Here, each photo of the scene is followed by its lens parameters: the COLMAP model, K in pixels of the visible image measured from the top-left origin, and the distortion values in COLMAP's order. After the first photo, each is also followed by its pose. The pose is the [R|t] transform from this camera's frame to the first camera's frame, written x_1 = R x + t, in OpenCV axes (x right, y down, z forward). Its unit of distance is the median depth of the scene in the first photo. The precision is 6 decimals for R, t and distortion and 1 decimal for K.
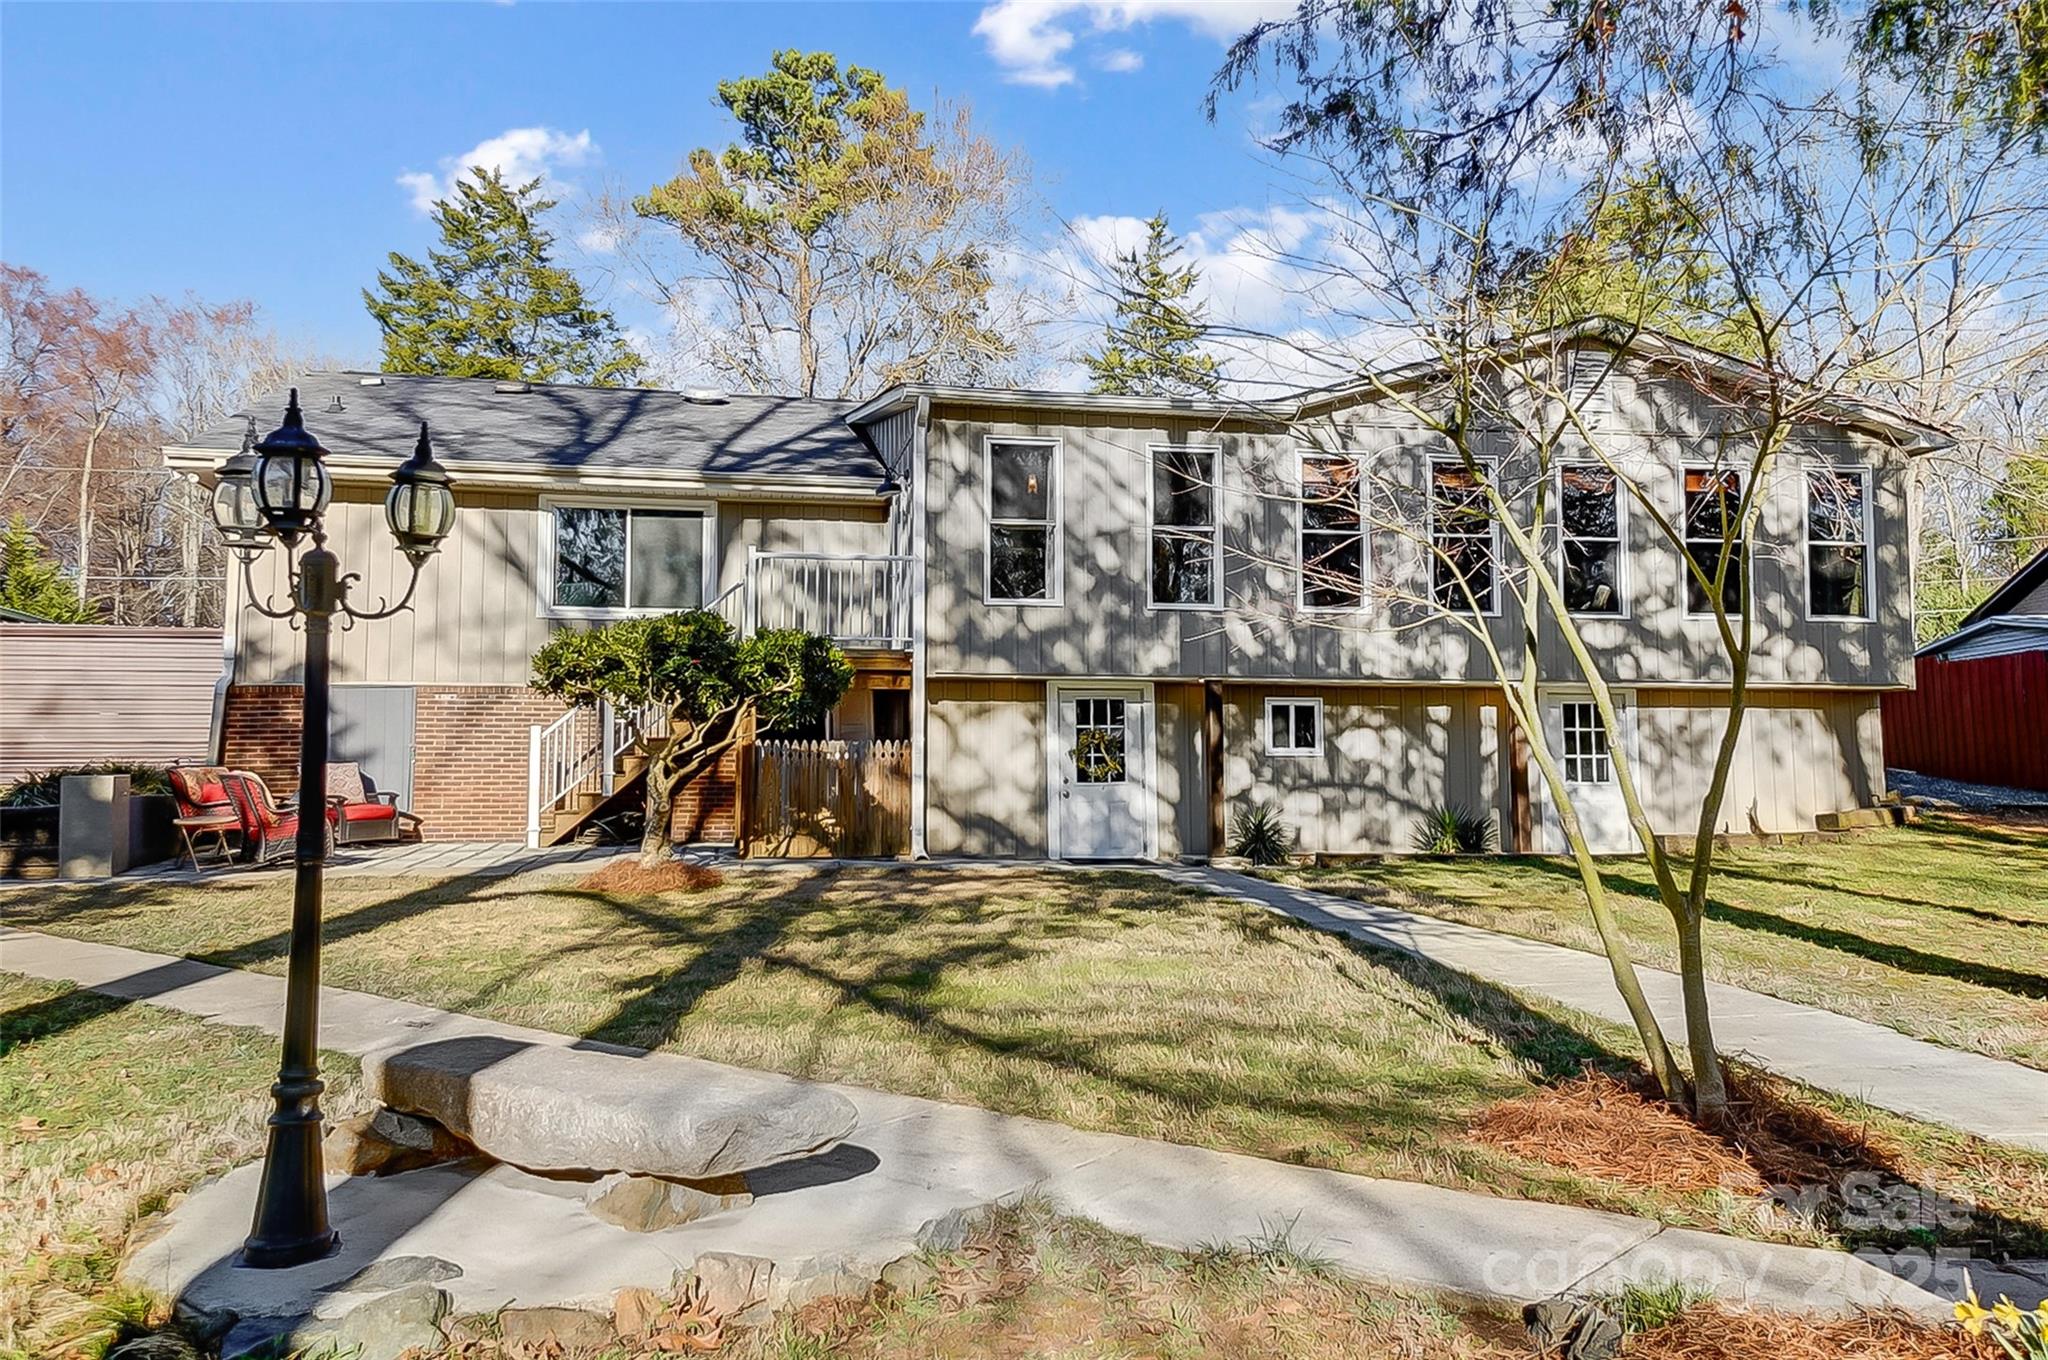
lens RADIAL K [[1544.7, 0, 1024.0], [0, 1544.7, 680.0], [0, 0, 1]] dist [0.037133, 0.000052]
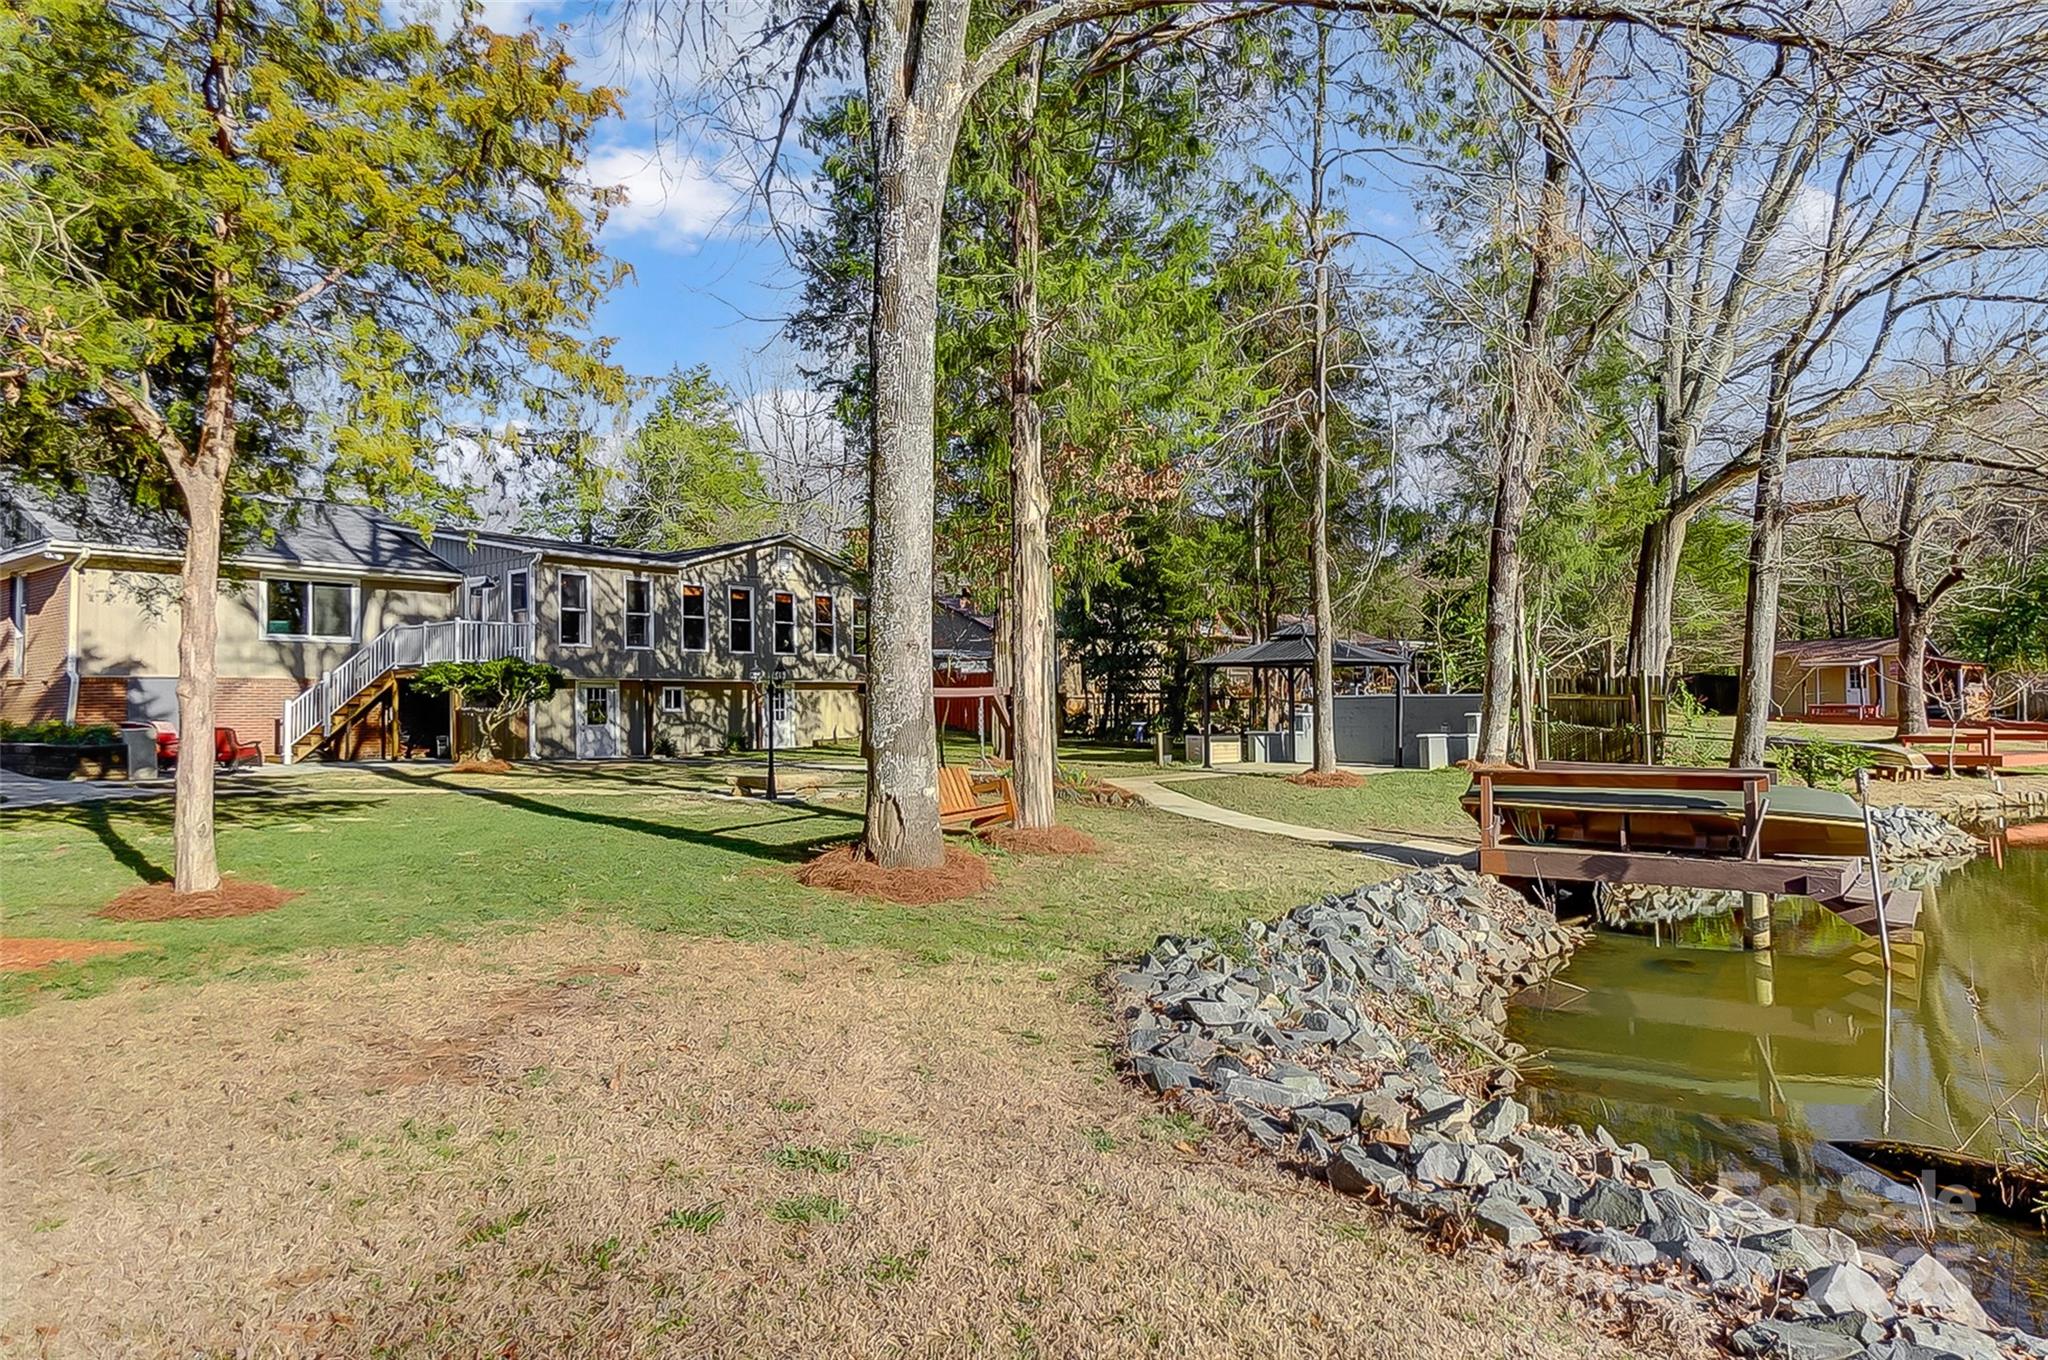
lens RADIAL K [[1228.6, 0, 1024.0], [0, 1228.6, 680.0], [0, 0, 1]] dist [-0.000918, -0.000242]
pose [[0.742098, 0.006090, 0.670263, -0.680417], [-0.027021, 0.999418, 0.020835, -0.049988], [-0.669746, -0.033573, 0.741831, -0.729533]]
